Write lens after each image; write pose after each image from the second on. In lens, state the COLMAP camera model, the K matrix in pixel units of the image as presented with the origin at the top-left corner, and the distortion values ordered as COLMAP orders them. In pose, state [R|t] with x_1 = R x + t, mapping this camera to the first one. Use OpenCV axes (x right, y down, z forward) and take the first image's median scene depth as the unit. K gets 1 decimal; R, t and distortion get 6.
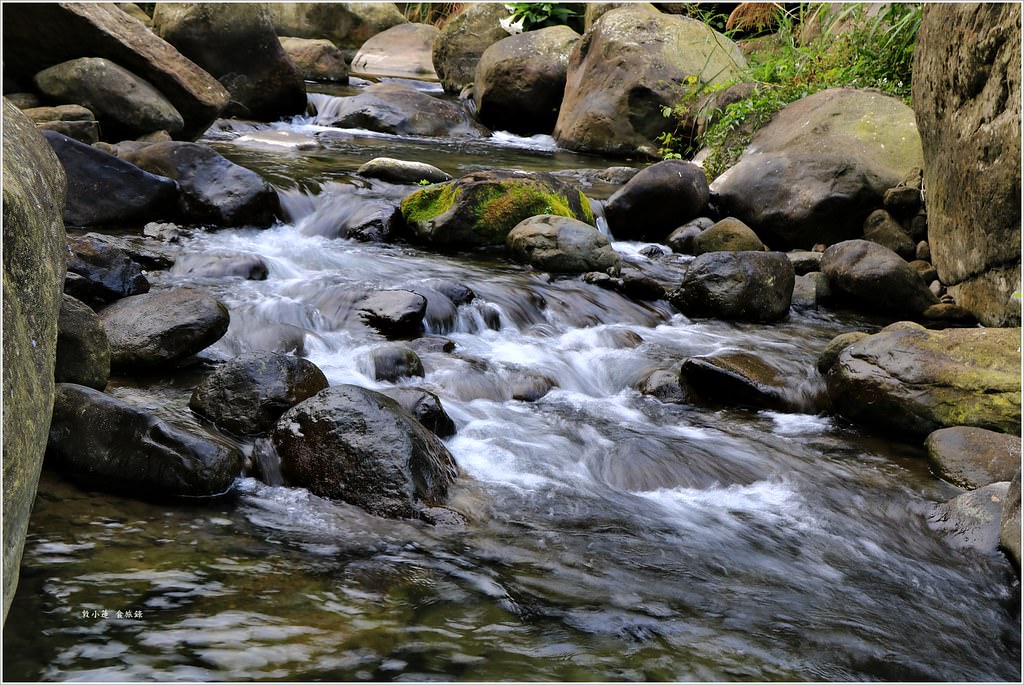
lens RADIAL K [[1335.1, 0, 512.0], [0, 1335.1, 342.5], [0, 0, 1]] dist [-0.010109, 0.336232]
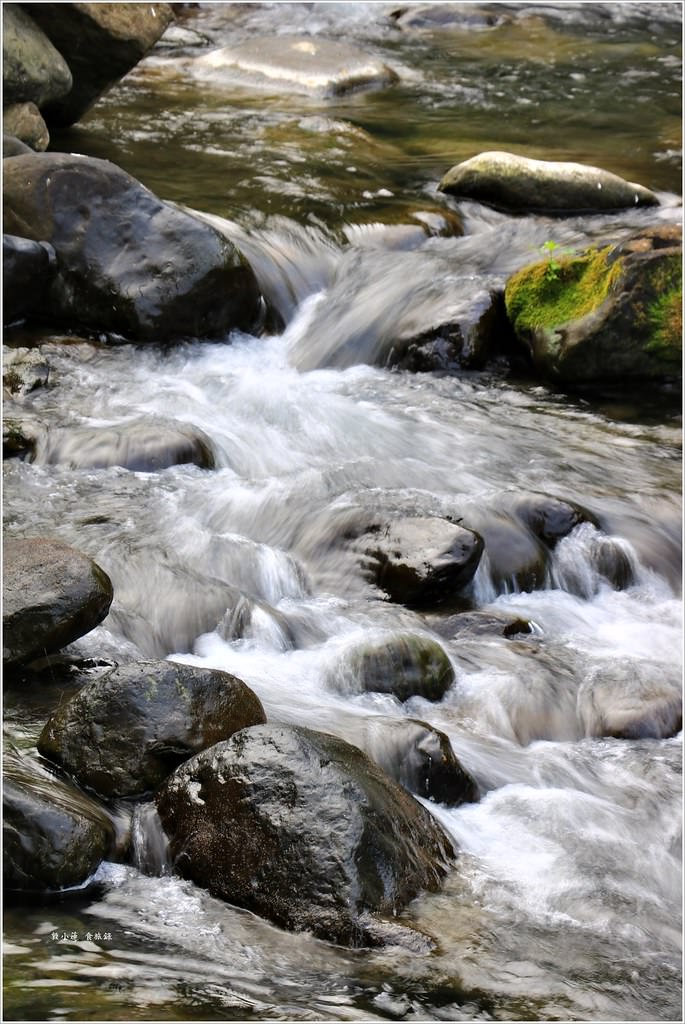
lens RADIAL K [[4413.9, 0, 342.5], [0, 4413.9, 512.0], [0, 0, 1]] dist [1.082399, 11.431198]
pose [[0.981154, 0.026746, -0.191368, 0.168620], [-0.020467, 0.999188, 0.034713, -0.078361], [0.192141, -0.030142, 0.980904, -0.582716]]
